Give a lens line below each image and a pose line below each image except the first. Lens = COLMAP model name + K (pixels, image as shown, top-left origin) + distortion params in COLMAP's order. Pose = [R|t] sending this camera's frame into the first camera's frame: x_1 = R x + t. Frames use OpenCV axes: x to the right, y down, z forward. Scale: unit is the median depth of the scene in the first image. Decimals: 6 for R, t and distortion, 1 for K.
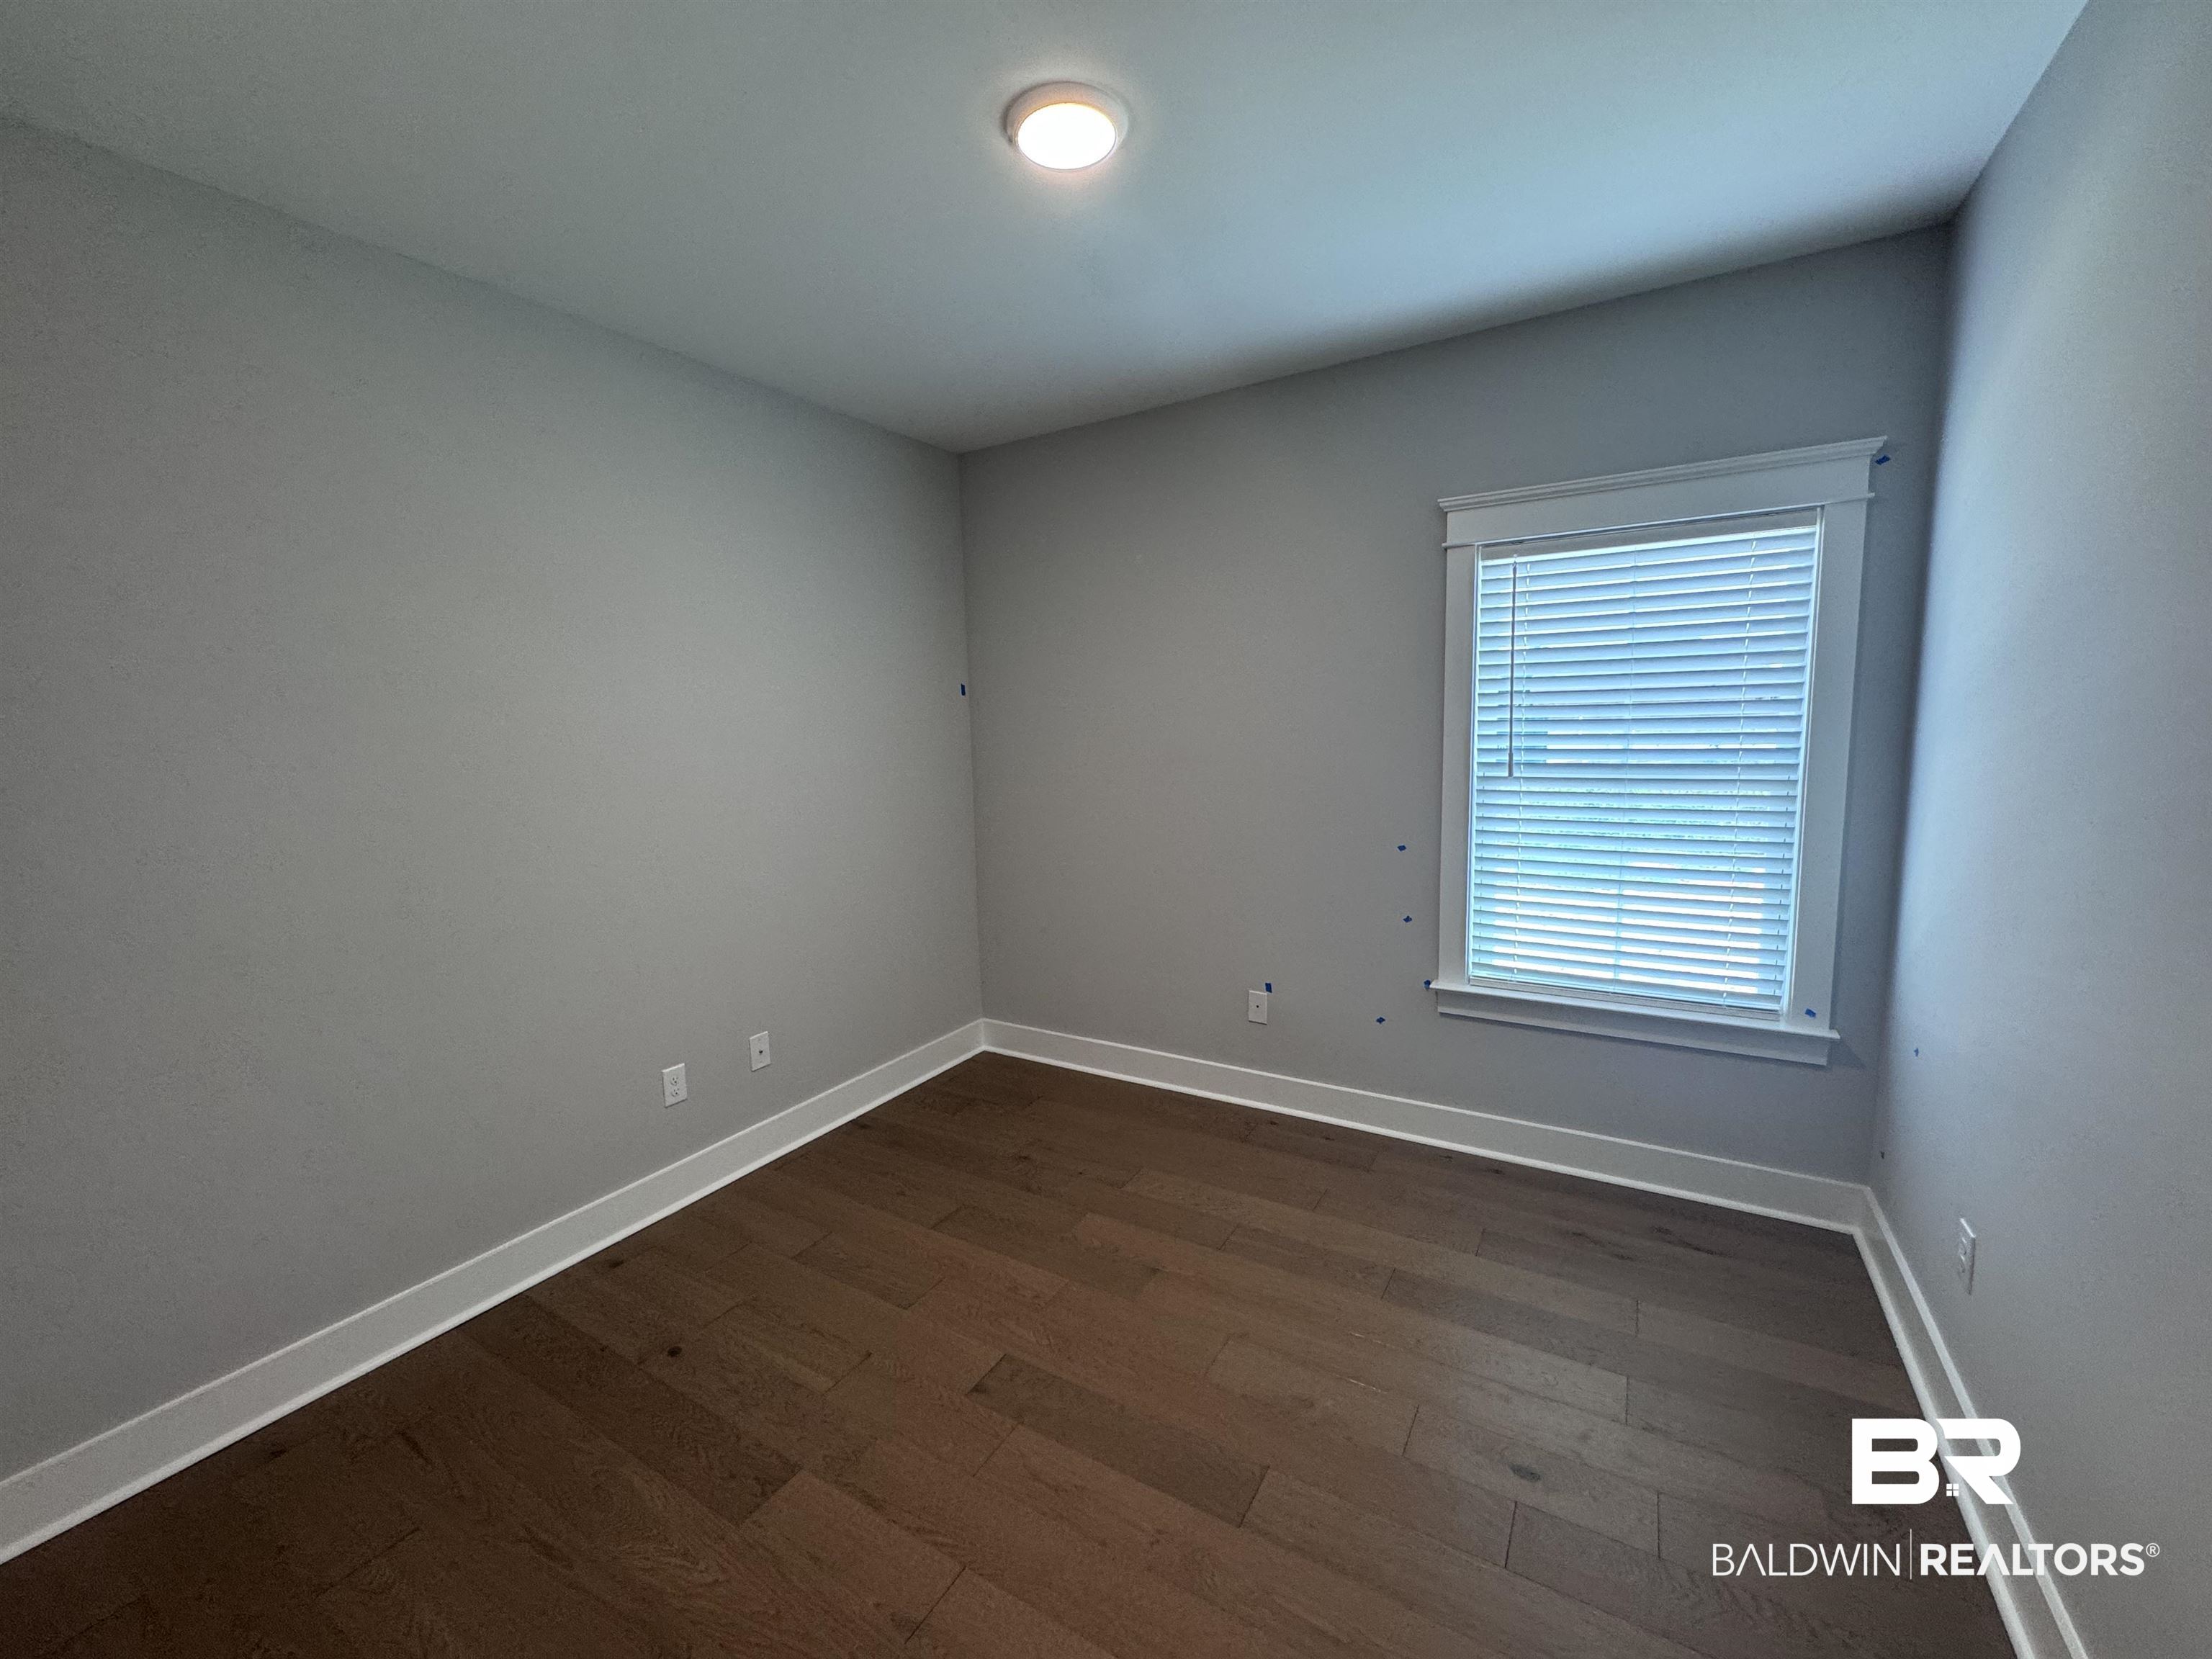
lens RADIAL K [[895.3, 0, 1104.4], [0, 895.3, 836.4], [0, 0, 1]] dist [-0.003952, 0.001453]
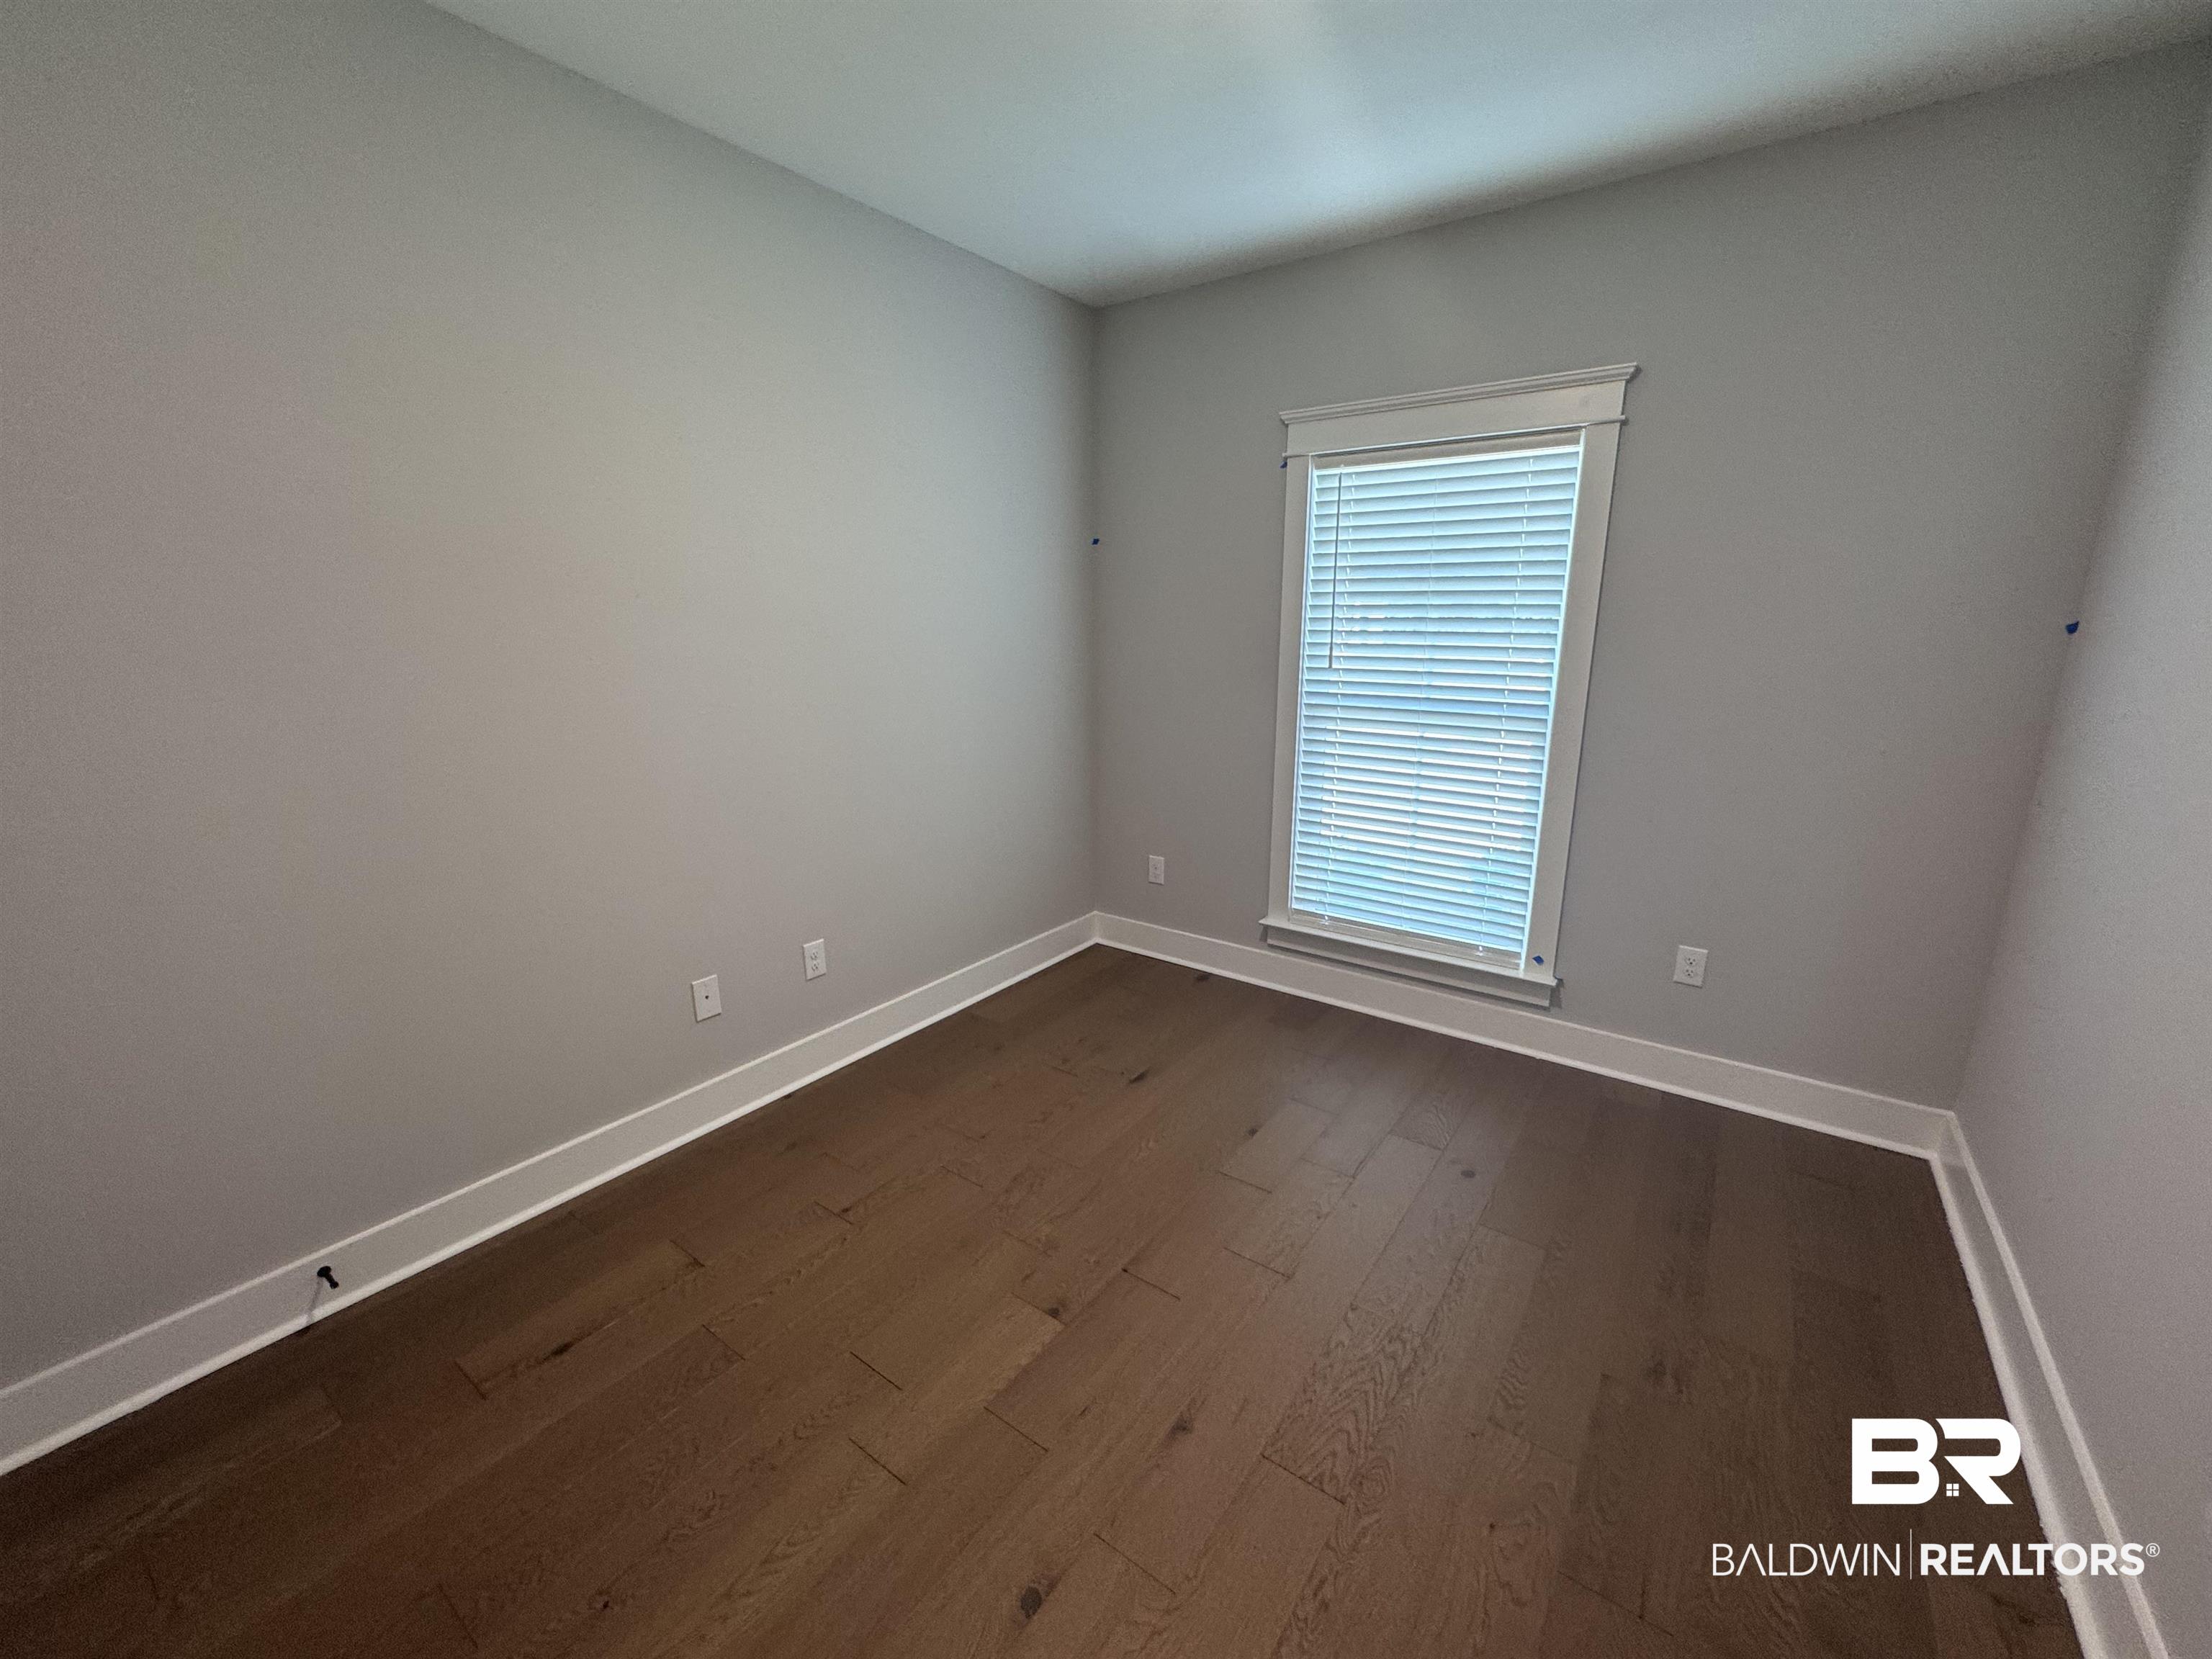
lens RADIAL K [[895.3, 0, 1121.3], [0, 895.3, 827.0], [0, 0, 1]] dist [-0.003952, 0.001453]
pose [[0.996450, 0.039394, -0.074397, 0.280213], [-0.030953, 0.993296, 0.111373, 0.015154], [0.078286, -0.108675, 0.990990, -0.165642]]
